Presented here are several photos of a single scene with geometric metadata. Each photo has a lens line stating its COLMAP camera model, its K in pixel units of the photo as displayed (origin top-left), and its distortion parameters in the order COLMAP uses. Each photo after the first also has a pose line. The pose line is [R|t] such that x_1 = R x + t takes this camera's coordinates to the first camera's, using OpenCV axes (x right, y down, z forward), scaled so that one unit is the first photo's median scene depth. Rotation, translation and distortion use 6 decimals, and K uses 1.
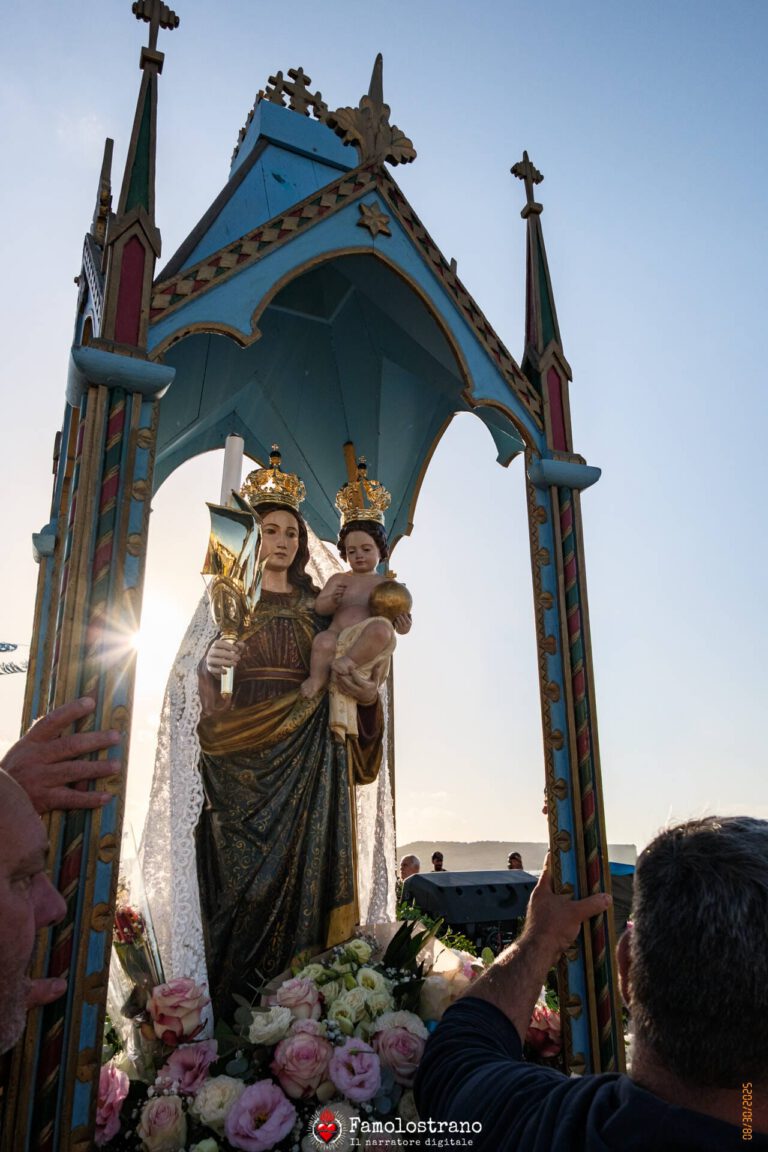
lens RADIAL K [[791.5, 0, 417.8], [0, 791.5, 601.4], [0, 0, 1]] dist [0.009758, 0.000255]
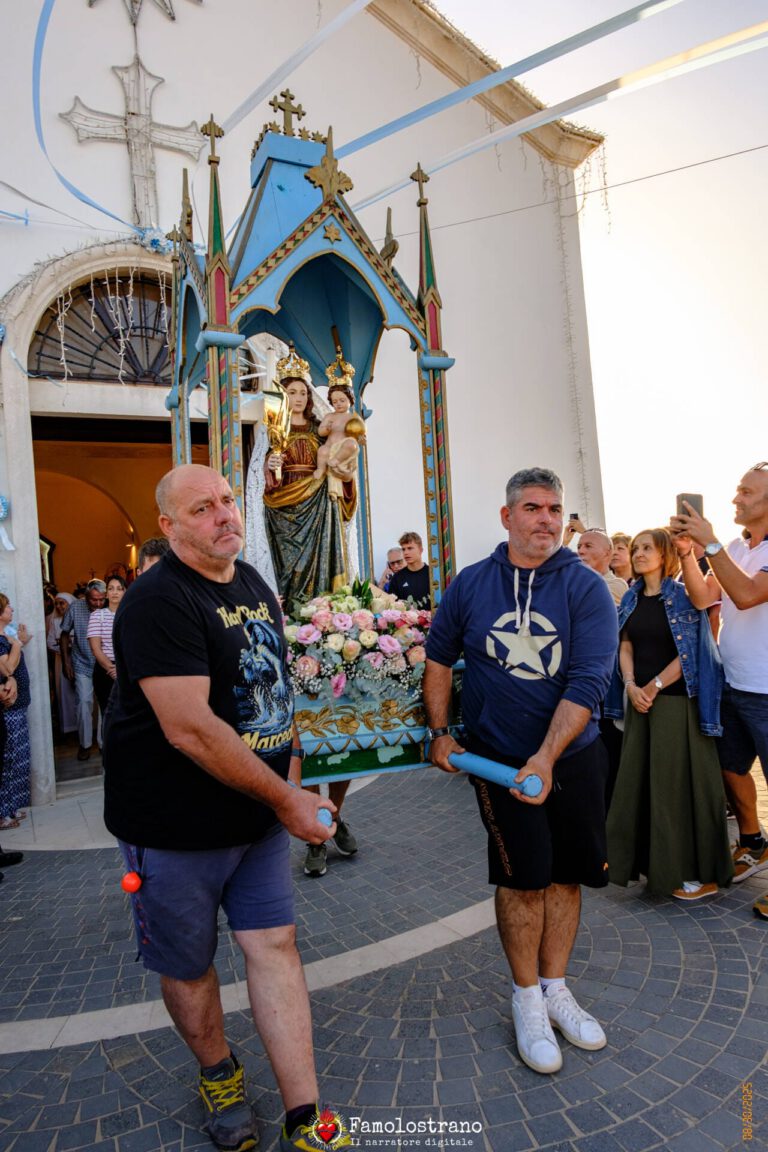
lens RADIAL K [[791.5, 0, 417.8], [0, 791.5, 601.4], [0, 0, 1]] dist [0.009758, 0.000255]
pose [[0.998645, -0.024287, -0.046015, 0.212010], [0.036363, 0.958322, 0.283365, -0.149160], [0.037215, -0.284655, 0.957908, -1.064296]]
